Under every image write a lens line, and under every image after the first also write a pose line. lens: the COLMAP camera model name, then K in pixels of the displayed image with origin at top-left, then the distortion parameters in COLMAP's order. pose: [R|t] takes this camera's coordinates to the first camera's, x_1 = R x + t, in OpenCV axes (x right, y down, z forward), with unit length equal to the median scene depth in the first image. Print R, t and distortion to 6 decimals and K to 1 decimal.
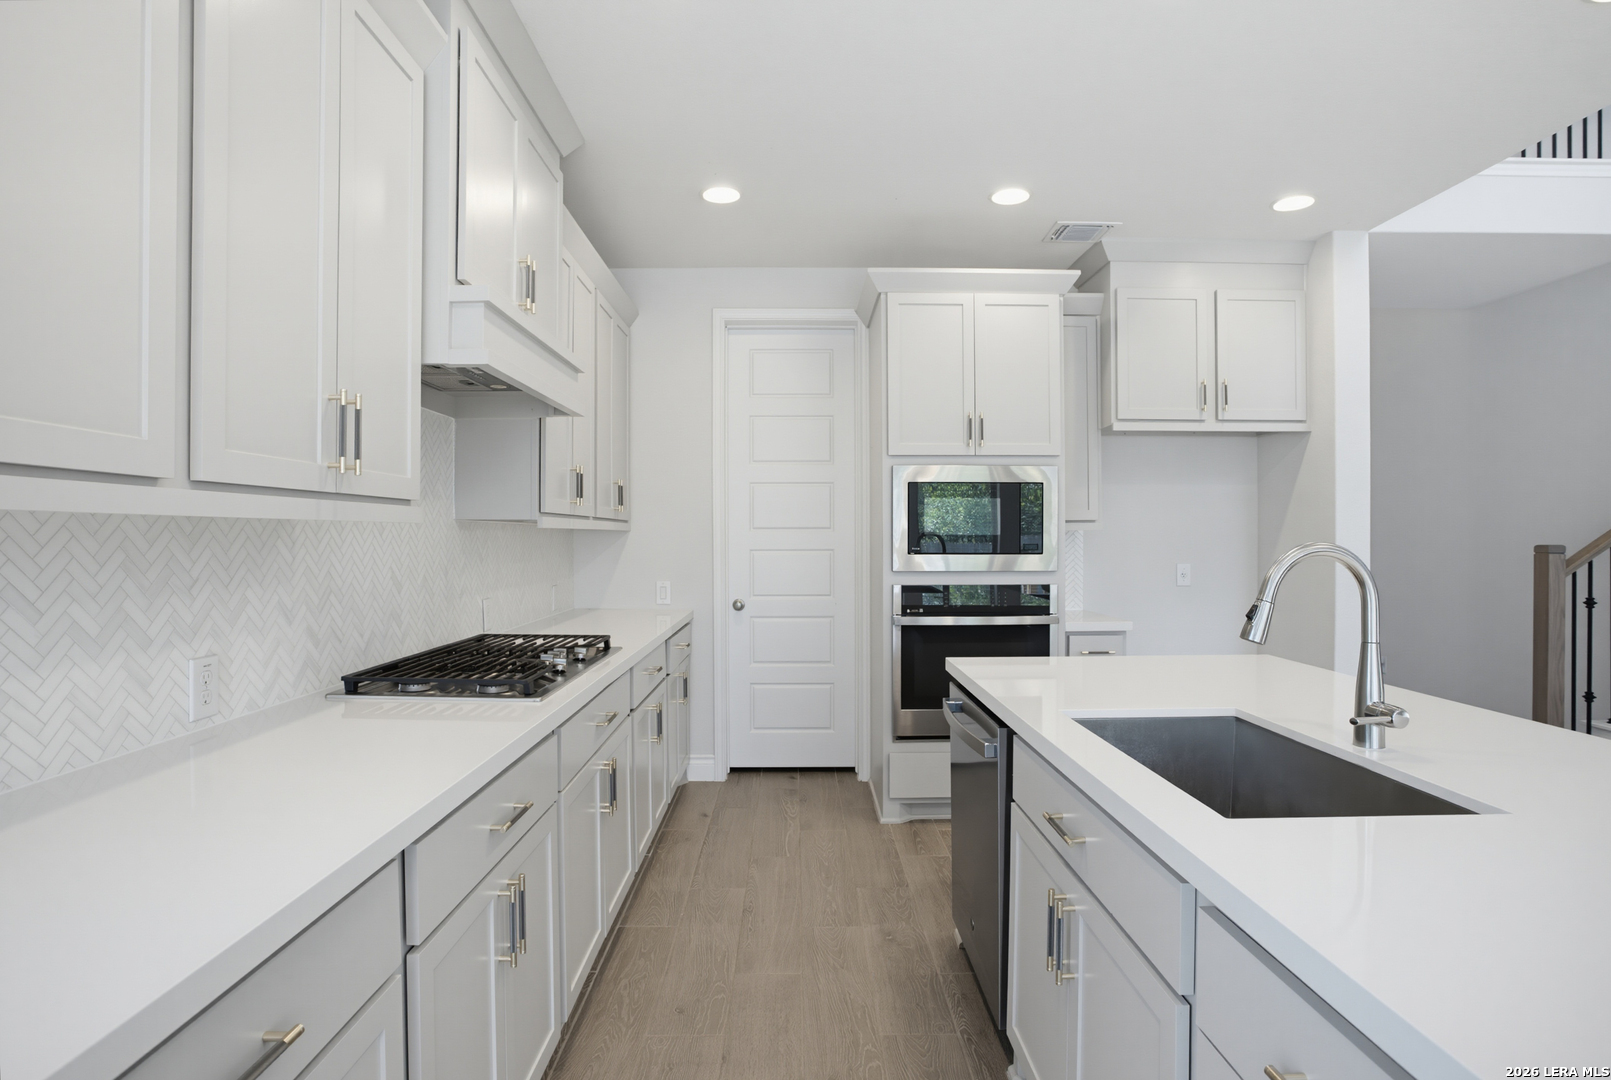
lens RADIAL K [[822.1, 0, 807.5], [0, 822.1, 544.4], [0, 0, 1]] dist [-0.027820, 0.003197]
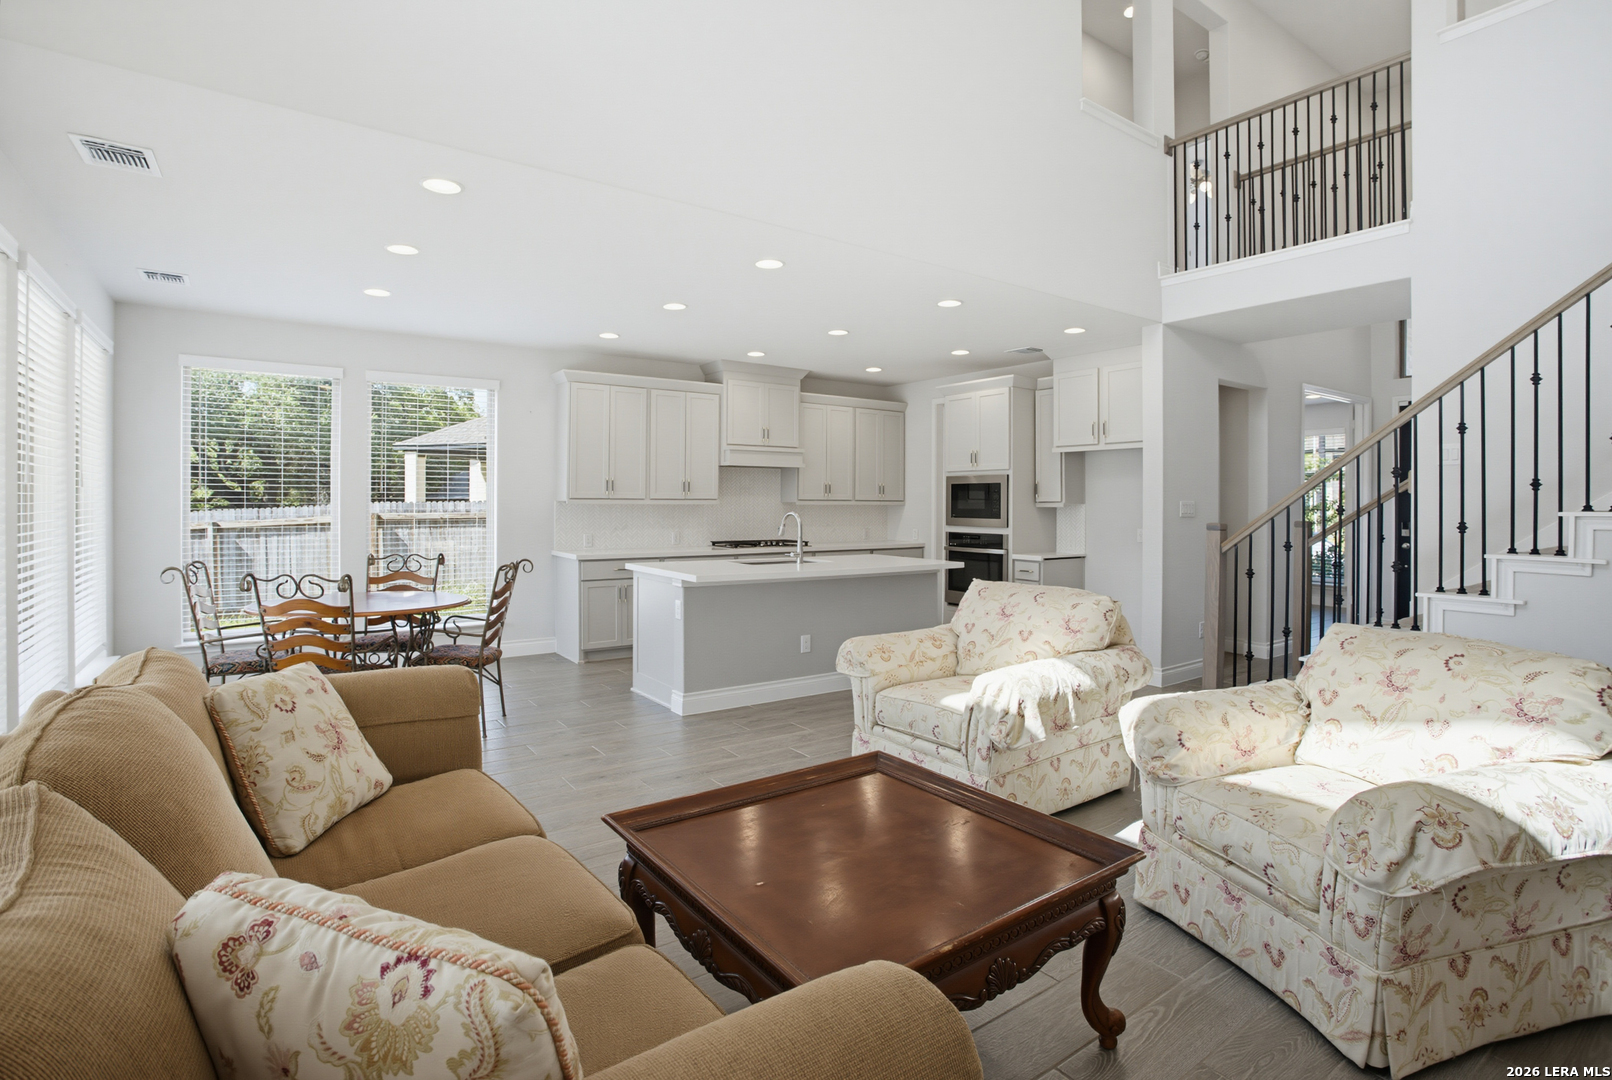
lens RADIAL K [[786.2, 0, 808.8], [0, 786.2, 511.1], [0, 0, 1]] dist [-0.026672, 0.002747]
pose [[0.573969, 0.012275, -0.818785, 1.635474], [-0.013254, 0.999896, 0.005699, -0.012107], [0.818769, 0.007582, 0.574072, -0.491096]]
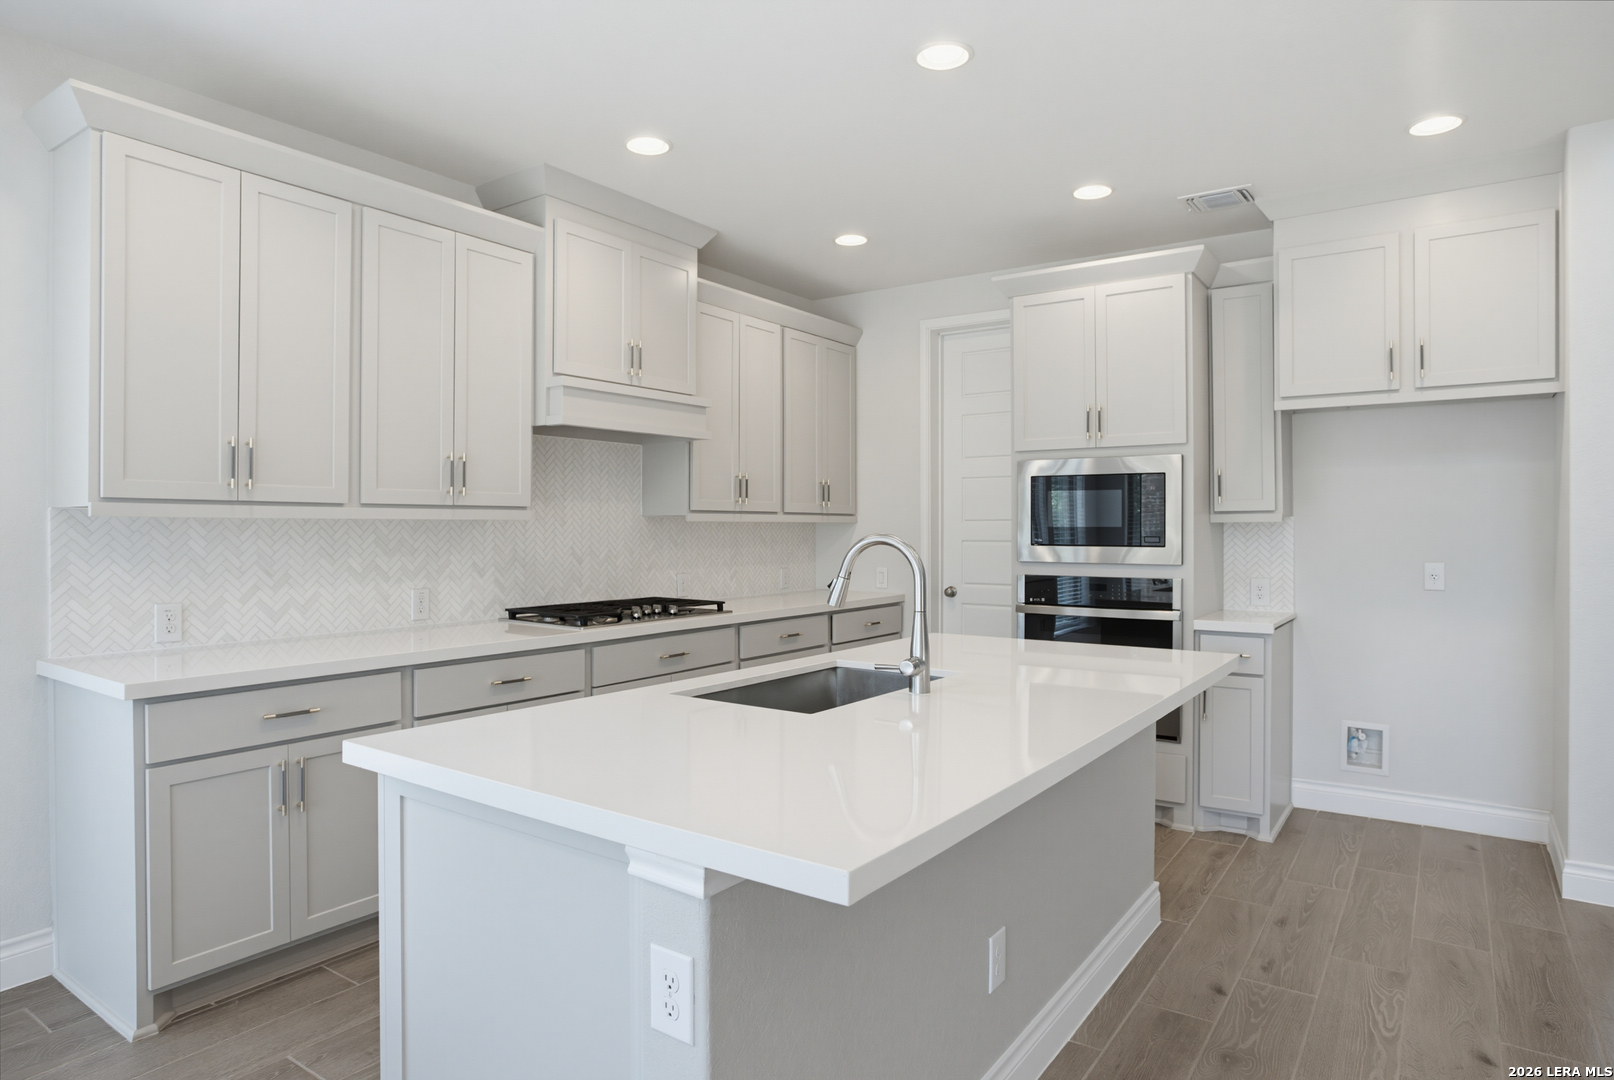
lens RADIAL K [[945.6, 0, 802.2], [0, 945.6, 531.3], [0, 0, 1]] dist [-0.015107, 0.004364]
pose [[0.812094, 0.004420, -0.583509, 0.606901], [-0.007379, 0.999969, -0.002696, -0.000715], [0.583479, 0.006496, 0.812102, -0.146710]]
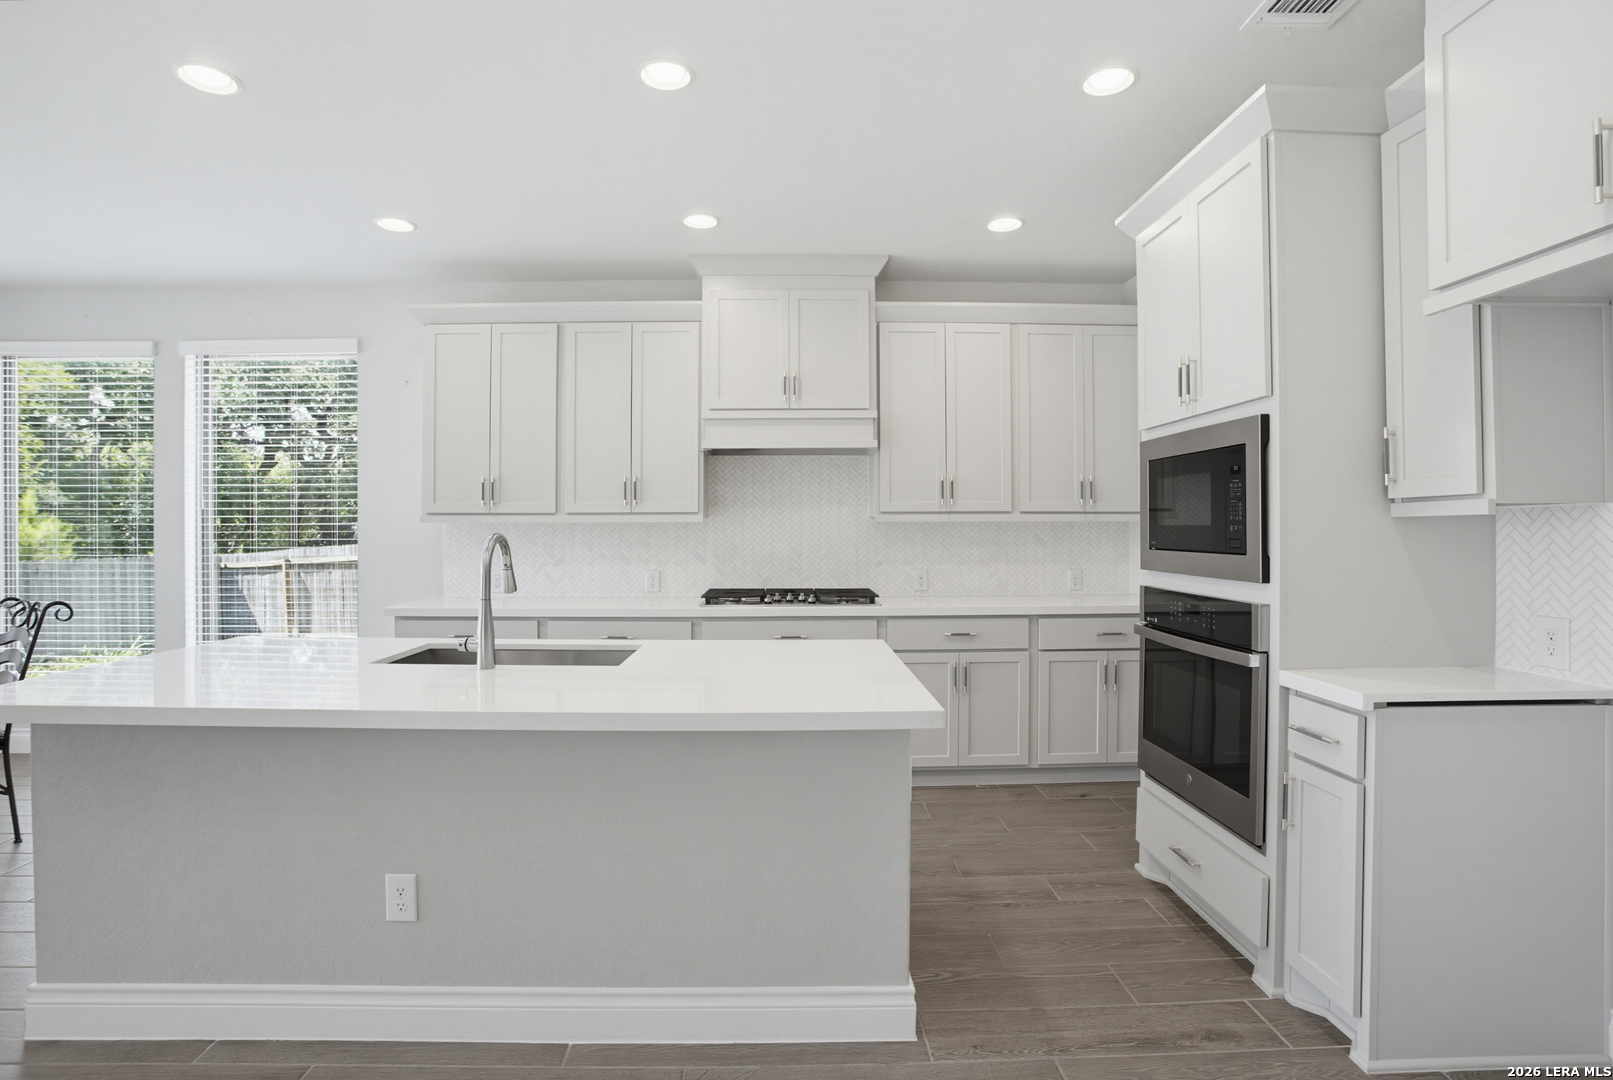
lens RADIAL K [[786.6, 0, 804.5], [0, 786.6, 538.0], [0, 0, 1]] dist [-0.026672, 0.002747]
pose [[0.011662, 0.011994, -0.999860, 0.917854], [-0.008553, 0.999893, 0.011895, -0.006036], [0.999895, 0.008413, 0.011763, 0.674011]]
